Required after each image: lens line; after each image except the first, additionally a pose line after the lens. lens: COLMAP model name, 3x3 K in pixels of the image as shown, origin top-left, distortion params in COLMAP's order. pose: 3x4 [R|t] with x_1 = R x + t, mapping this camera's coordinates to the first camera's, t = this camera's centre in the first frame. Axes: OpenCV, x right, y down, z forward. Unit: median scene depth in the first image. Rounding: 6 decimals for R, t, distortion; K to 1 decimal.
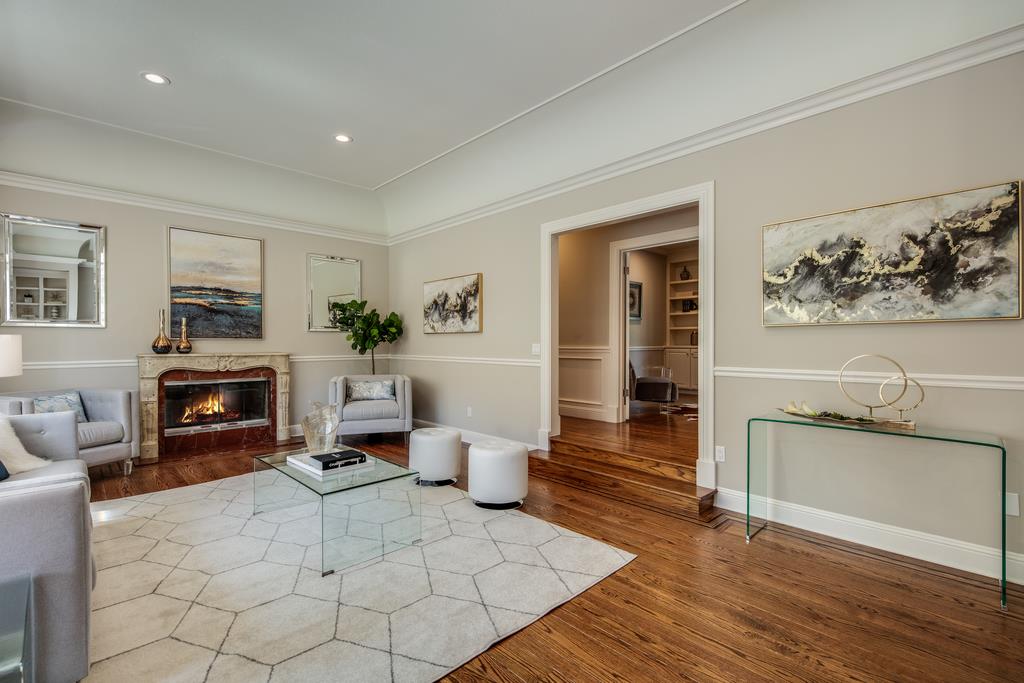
lens RADIAL K [[462.8, 0, 509.7], [0, 462.8, 342.5], [0, 0, 1]] dist [0.019482, -0.000355]
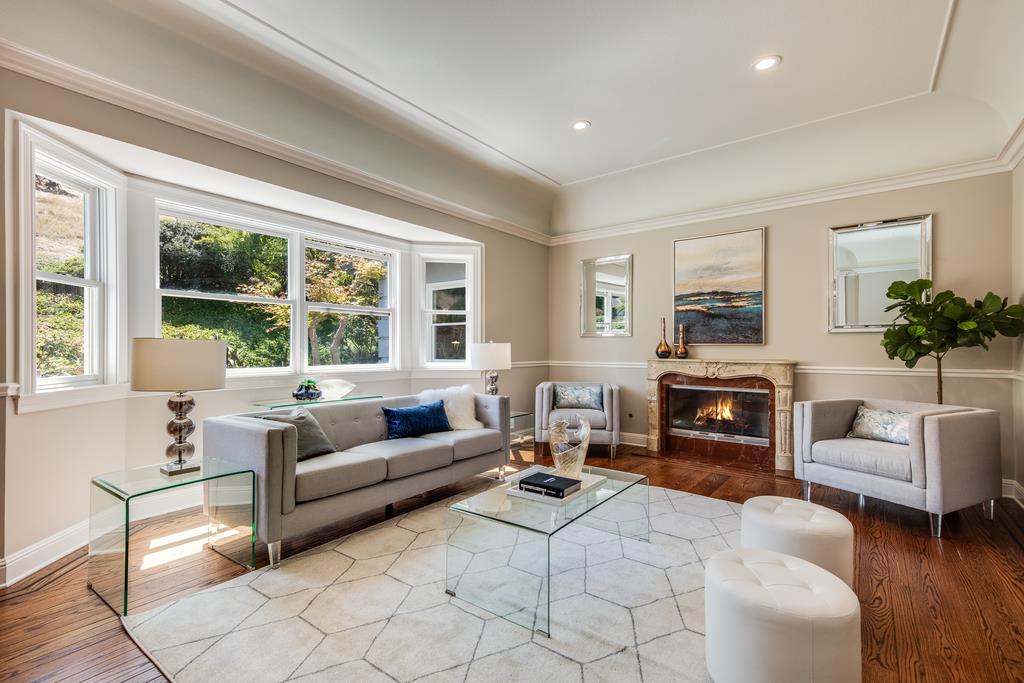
lens RADIAL K [[462.8, 0, 510.8], [0, 462.8, 345.1], [0, 0, 1]] dist [0.019482, -0.000355]
pose [[0.160326, -0.005279, -0.987050, 0.252606], [0.000186, 0.999986, -0.005318, -0.001132], [0.987064, 0.000669, 0.160324, 0.434217]]
